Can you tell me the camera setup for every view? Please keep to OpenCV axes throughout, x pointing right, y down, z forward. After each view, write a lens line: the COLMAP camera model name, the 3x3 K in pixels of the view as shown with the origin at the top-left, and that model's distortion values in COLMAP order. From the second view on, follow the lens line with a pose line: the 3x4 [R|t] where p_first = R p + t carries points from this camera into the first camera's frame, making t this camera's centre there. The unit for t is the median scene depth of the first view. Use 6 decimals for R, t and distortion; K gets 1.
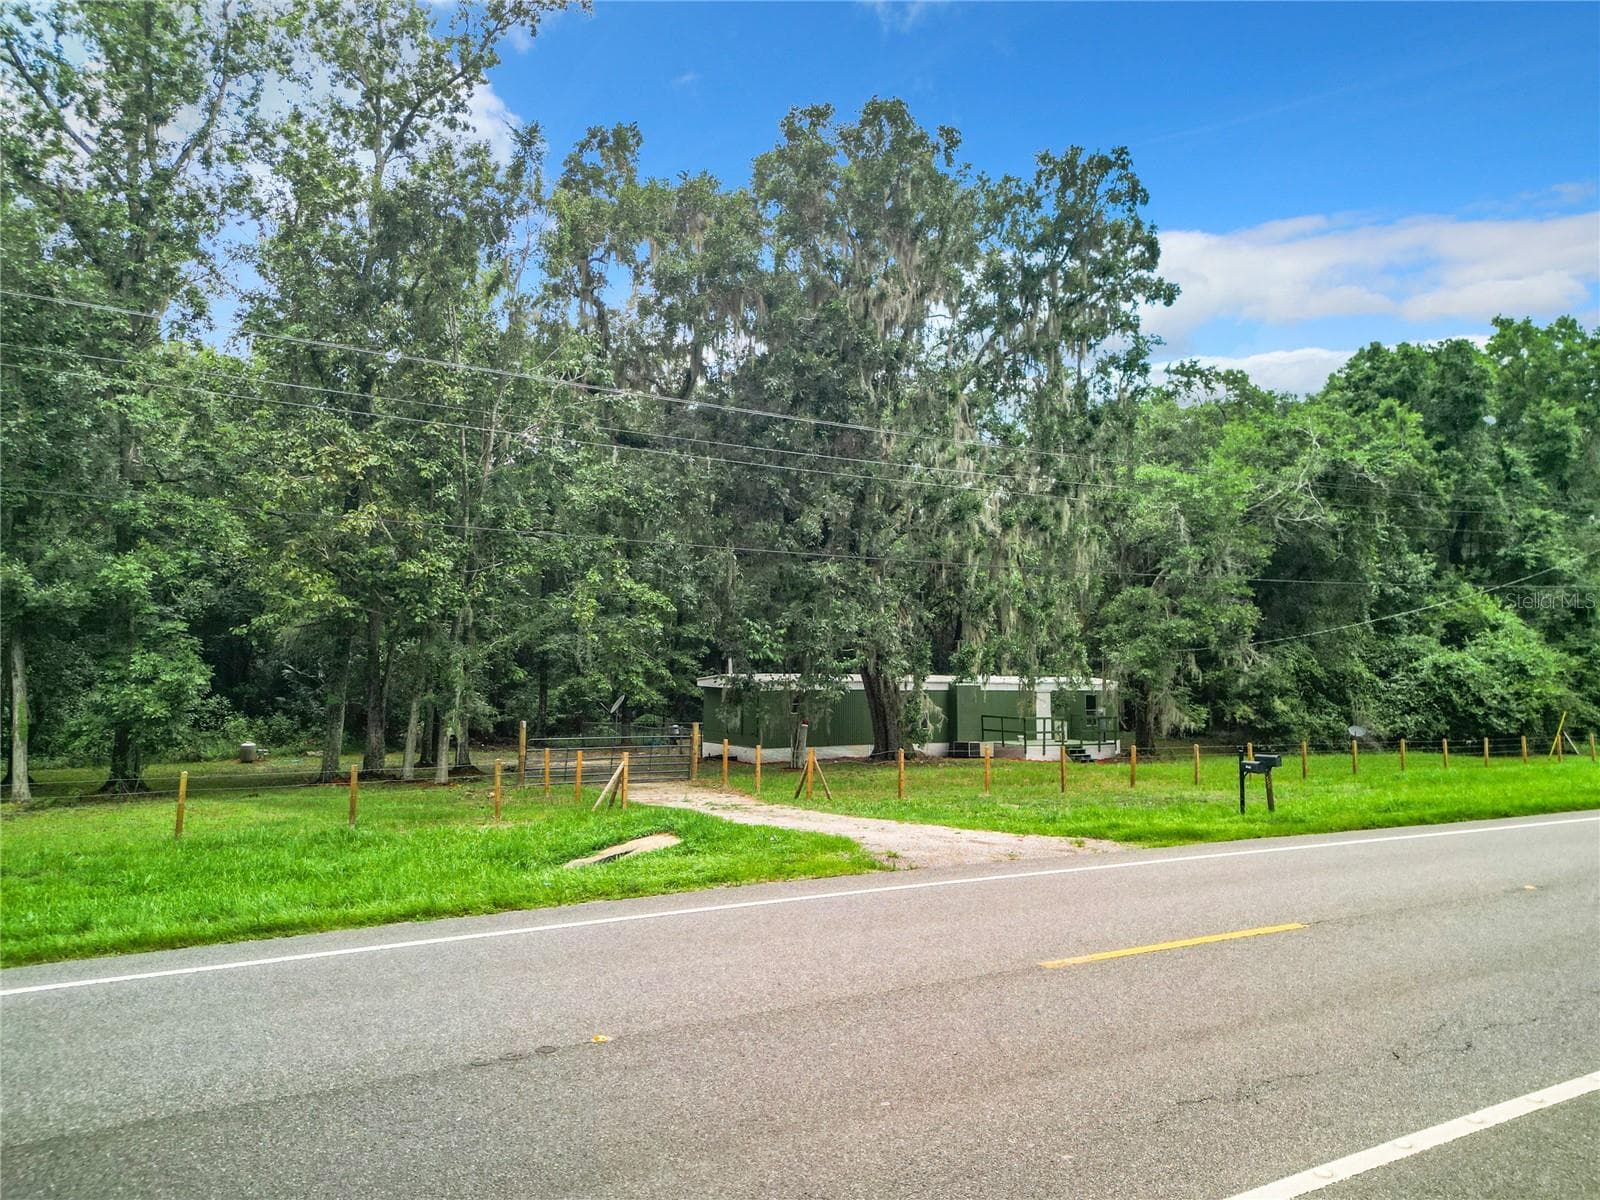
lens RADIAL K [[1252.5, 0, 800.1], [0, 1252.5, 606.0], [0, 0, 1]] dist [0.053640, -0.009767]
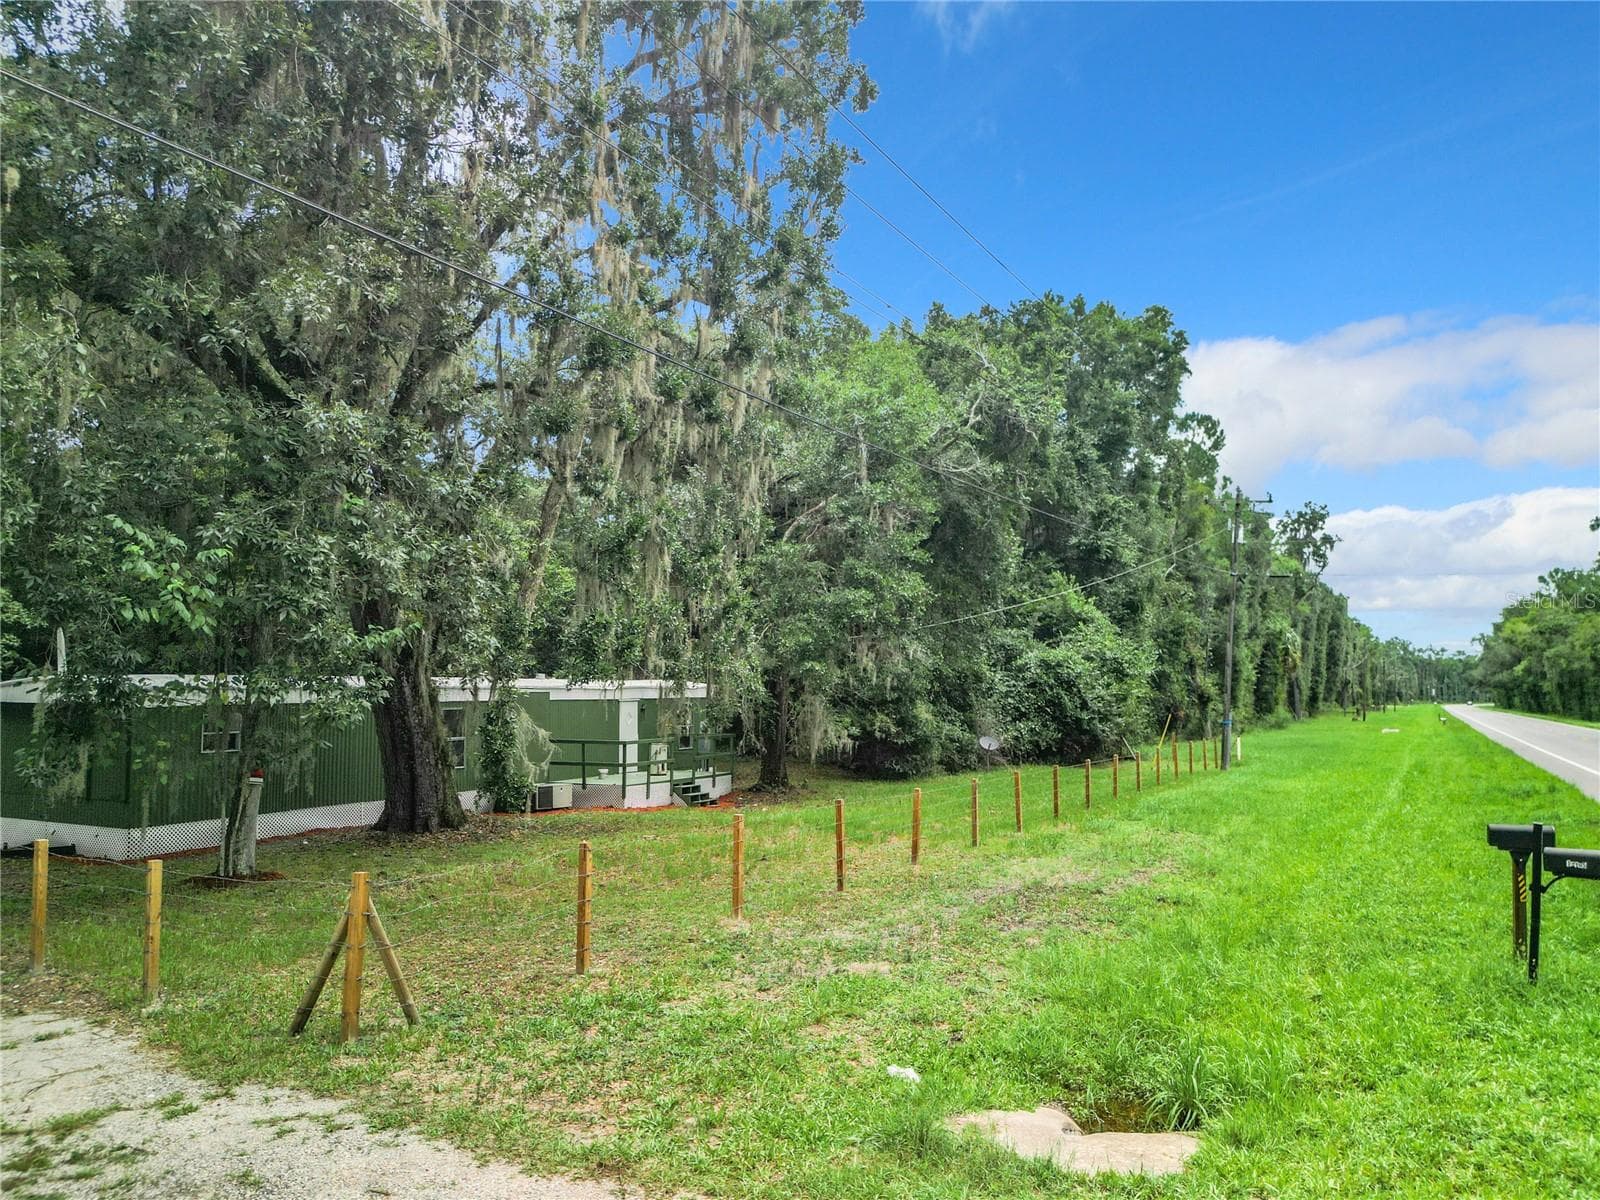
lens RADIAL K [[1252.5, 0, 796.6], [0, 1252.5, 602.1], [0, 0, 1]] dist [0.053640, -0.009767]
pose [[0.907170, 0.016575, 0.420438, -0.010583], [-0.010260, 0.999798, -0.017277, 0.026889], [-0.420639, 0.011359, 0.907157, 0.367385]]
